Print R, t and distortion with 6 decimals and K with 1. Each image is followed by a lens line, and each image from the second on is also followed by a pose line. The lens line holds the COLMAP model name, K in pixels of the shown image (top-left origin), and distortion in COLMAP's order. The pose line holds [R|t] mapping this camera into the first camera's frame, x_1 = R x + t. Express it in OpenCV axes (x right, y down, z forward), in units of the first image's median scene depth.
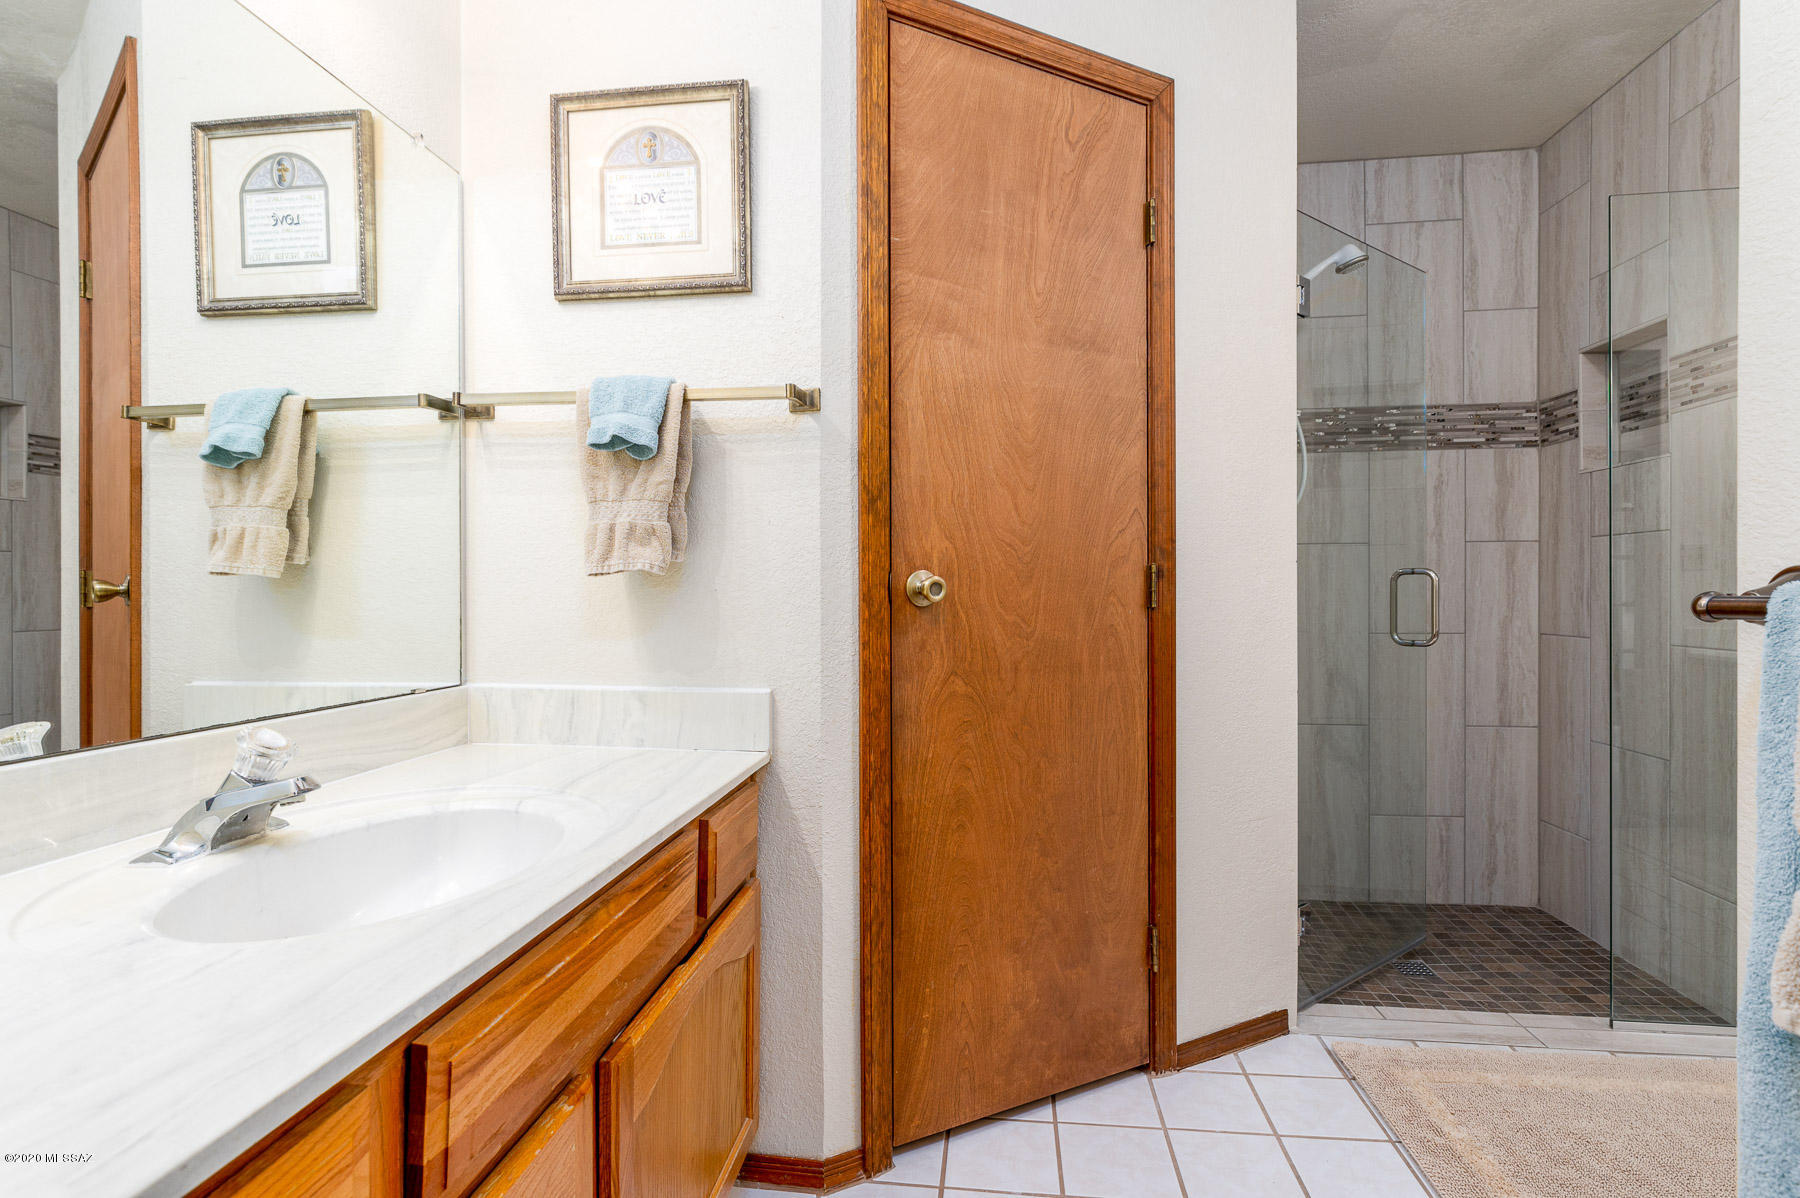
lens RADIAL K [[864.5, 0, 902.8], [0, 864.5, 594.9], [0, 0, 1]] dist [-0.003095, 0.001271]
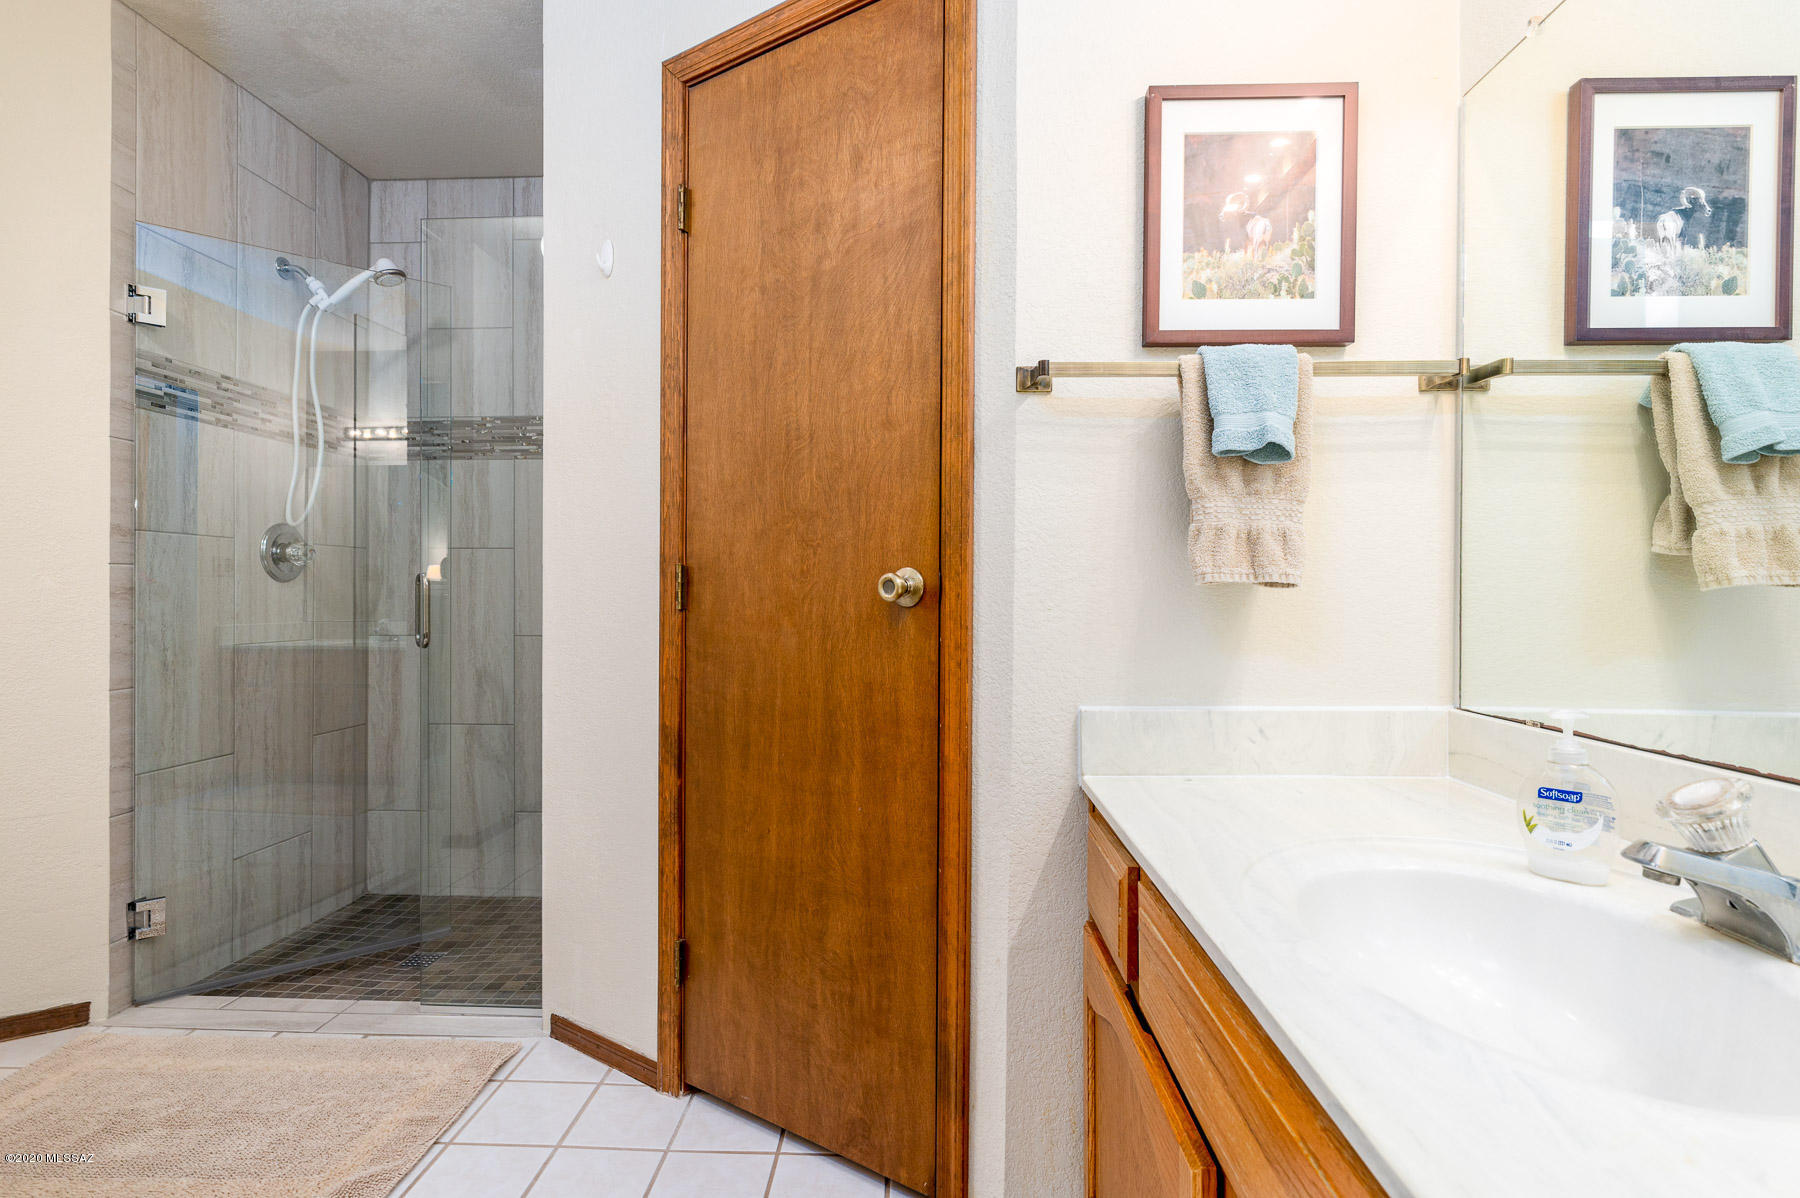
lens RADIAL K [[864.5, 0, 902.8], [0, 864.5, 594.9], [0, 0, 1]] dist [-0.003095, 0.001271]
pose [[0.997694, 0.008580, 0.067335, 1.144044], [-0.008416, 0.999961, -0.002710, -0.006590], [-0.067355, 0.002137, 0.997727, -0.074130]]
